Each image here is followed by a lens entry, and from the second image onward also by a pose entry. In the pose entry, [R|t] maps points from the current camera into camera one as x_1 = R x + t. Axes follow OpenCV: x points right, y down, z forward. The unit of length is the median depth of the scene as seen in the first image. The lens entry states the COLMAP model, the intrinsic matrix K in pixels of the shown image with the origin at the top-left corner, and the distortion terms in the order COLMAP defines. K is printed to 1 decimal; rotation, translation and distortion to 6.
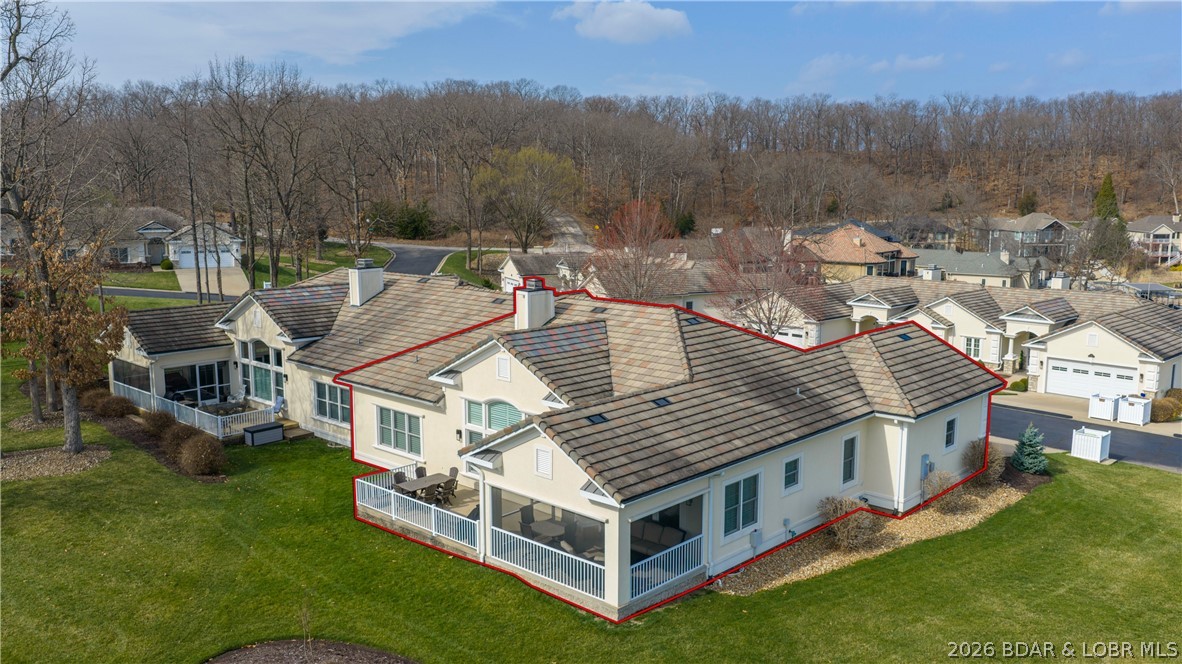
lens RADIAL K [[981.9, 0, 591.0], [0, 981.9, 332.0], [0, 0, 1]] dist [0.054555, -0.110961]
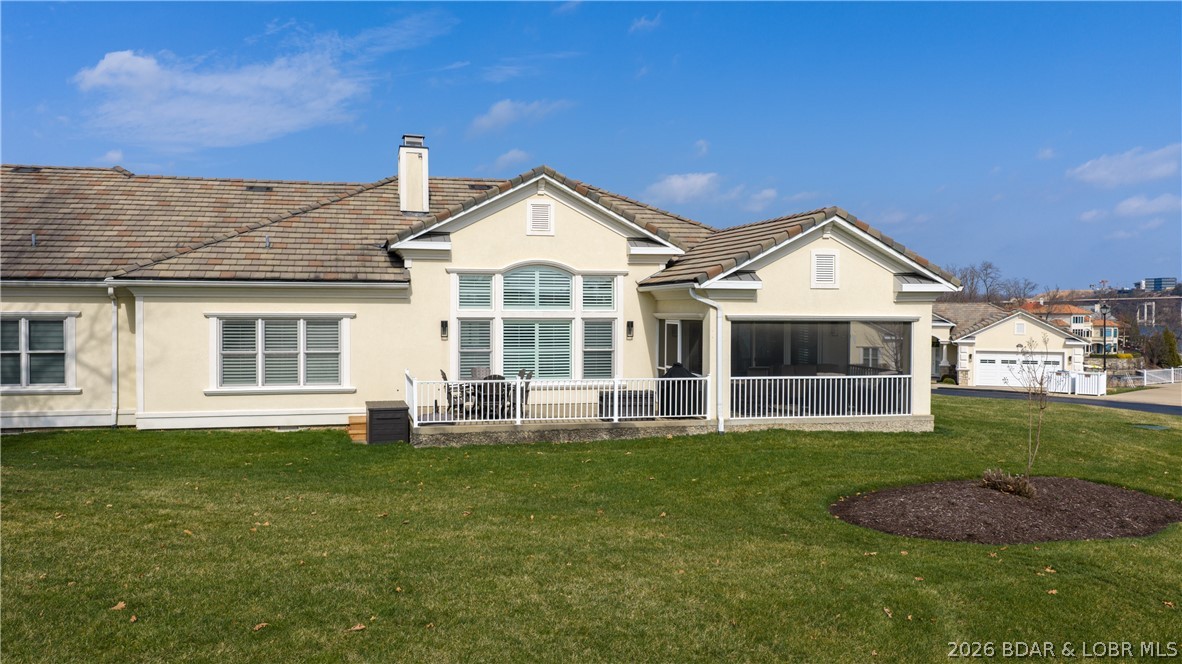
lens RADIAL K [[981.9, 0, 591.0], [0, 981.9, 332.0], [0, 0, 1]] dist [0.054555, -0.110961]
pose [[0.529091, -0.019122, 0.848350, -0.656871], [0.122665, 0.990969, -0.054166, 0.156631], [-0.839652, 0.132721, 0.526658, 0.566050]]
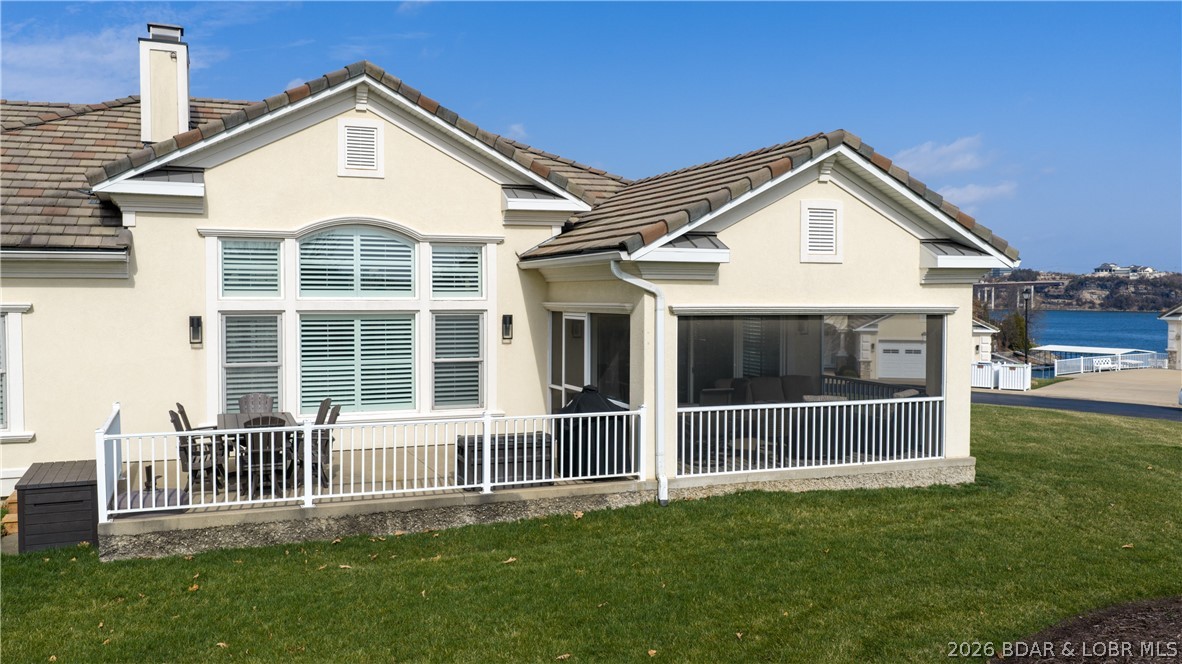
lens RADIAL K [[981.9, 0, 591.0], [0, 981.9, 332.0], [0, 0, 1]] dist [0.054555, -0.110961]
pose [[0.409922, -0.034807, 0.911456, -0.438569], [0.134042, 0.990721, -0.022450, 0.137159], [-0.902218, 0.131376, 0.410784, 0.694474]]
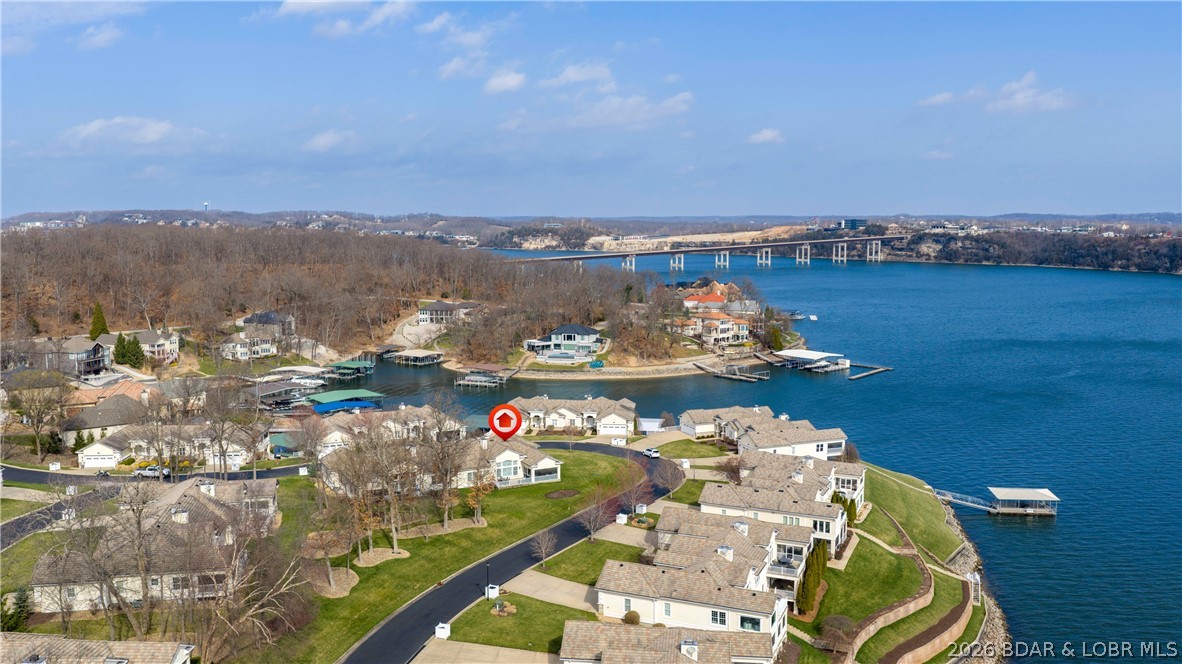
lens RADIAL K [[981.9, 0, 591.0], [0, 981.9, 332.0], [0, 0, 1]] dist [0.054555, -0.110961]
pose [[0.322835, -0.111151, 0.939906, -4.542283], [0.141731, 0.987560, 0.068105, -0.851050], [-0.935783, 0.111227, 0.334572, -1.171370]]
